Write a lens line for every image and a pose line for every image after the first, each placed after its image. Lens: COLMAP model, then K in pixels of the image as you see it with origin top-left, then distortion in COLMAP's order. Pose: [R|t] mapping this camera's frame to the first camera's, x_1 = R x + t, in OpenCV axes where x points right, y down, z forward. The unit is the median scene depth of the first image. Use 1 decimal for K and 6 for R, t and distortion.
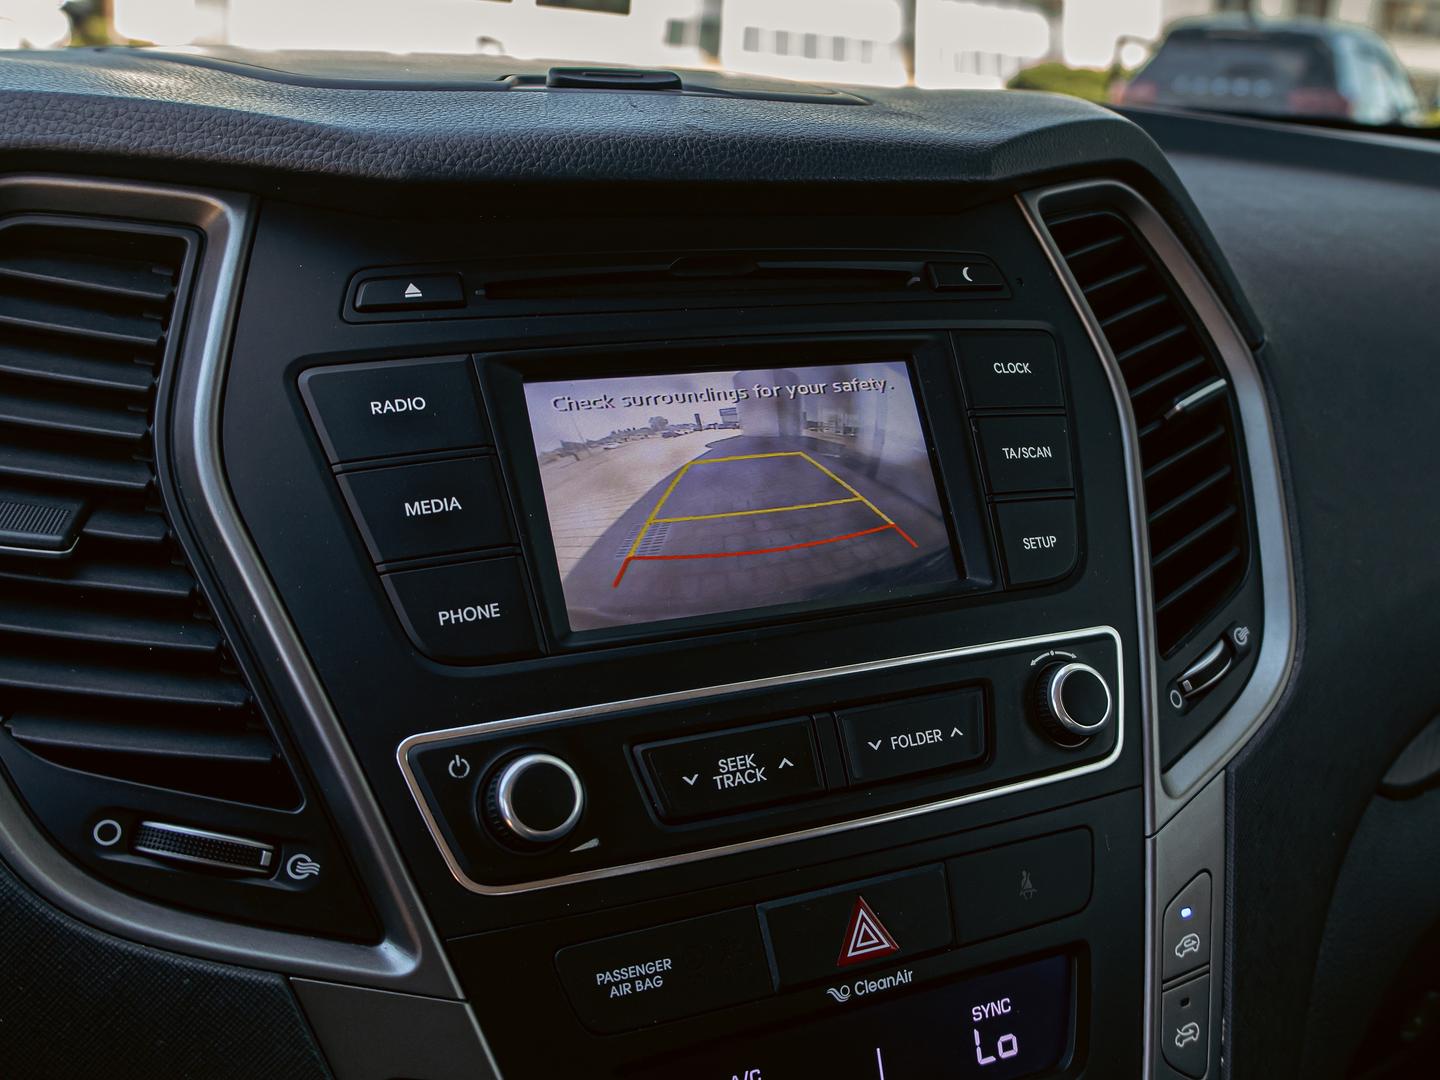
lens RADIAL K [[1450.2, 0, 720.0], [0, 1450.2, 540.0], [0, 0, 1]] dist [0.010750, 0.014150]
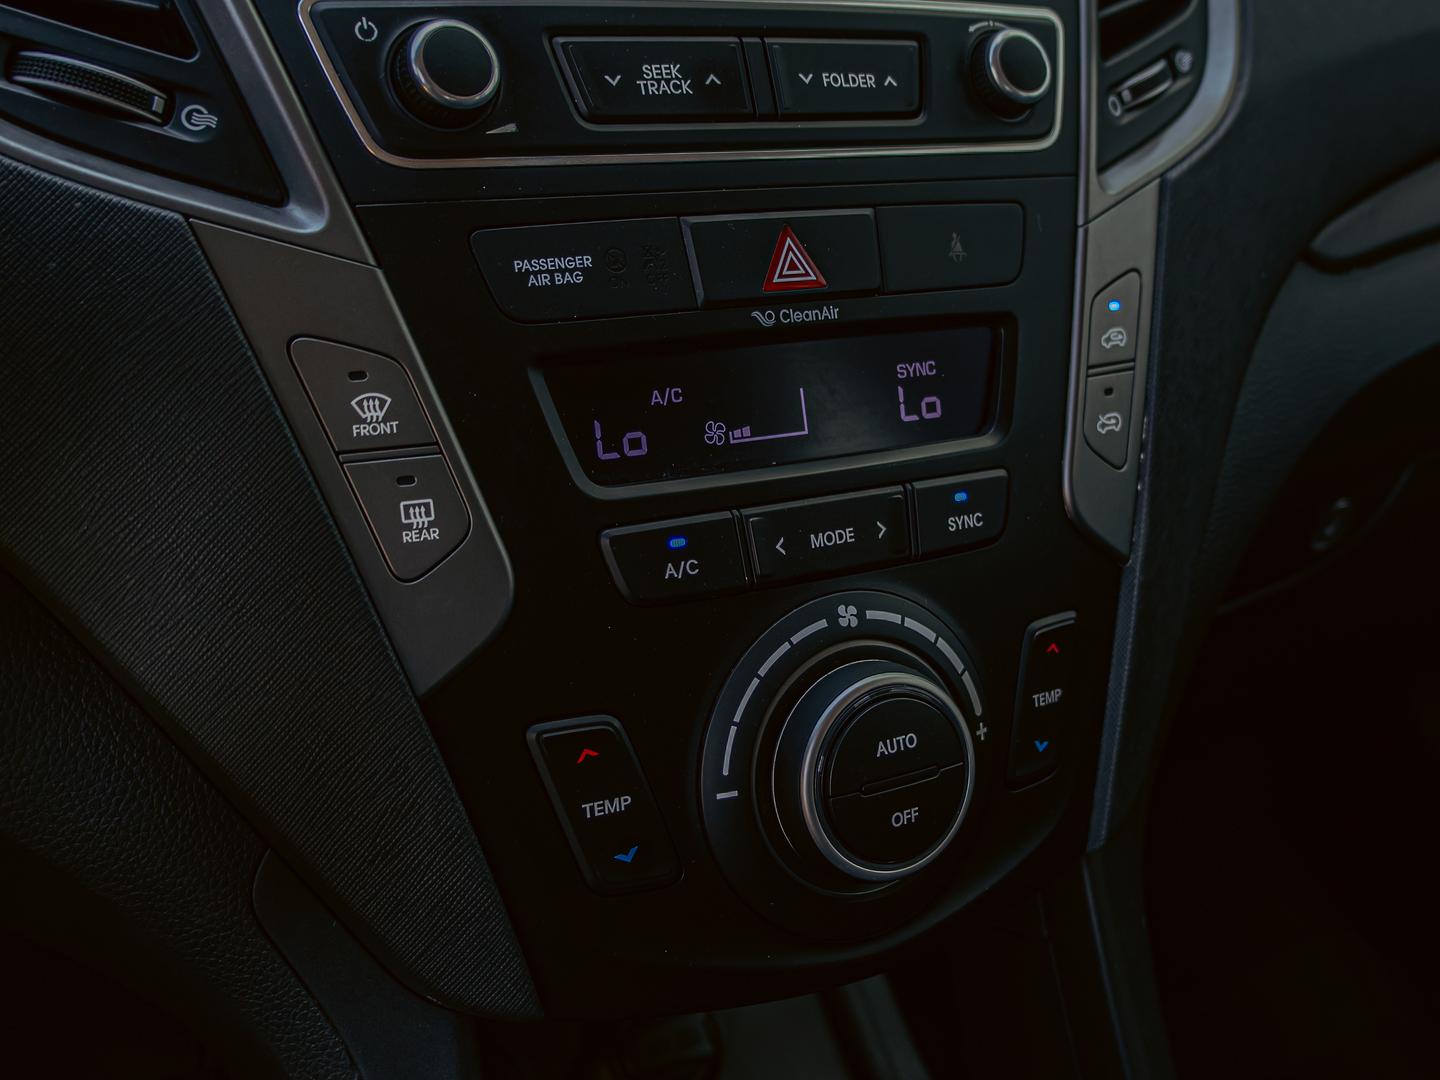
lens RADIAL K [[1562.5, 0, 720.0], [0, 1562.5, 540.0], [0, 0, 1]] dist [0.008759, 0.041266]
pose [[0.997491, 0.010481, 0.070014, -0.018403], [-0.019177, 0.992007, 0.124720, 0.324968], [-0.068147, -0.125750, 0.989719, -0.049327]]
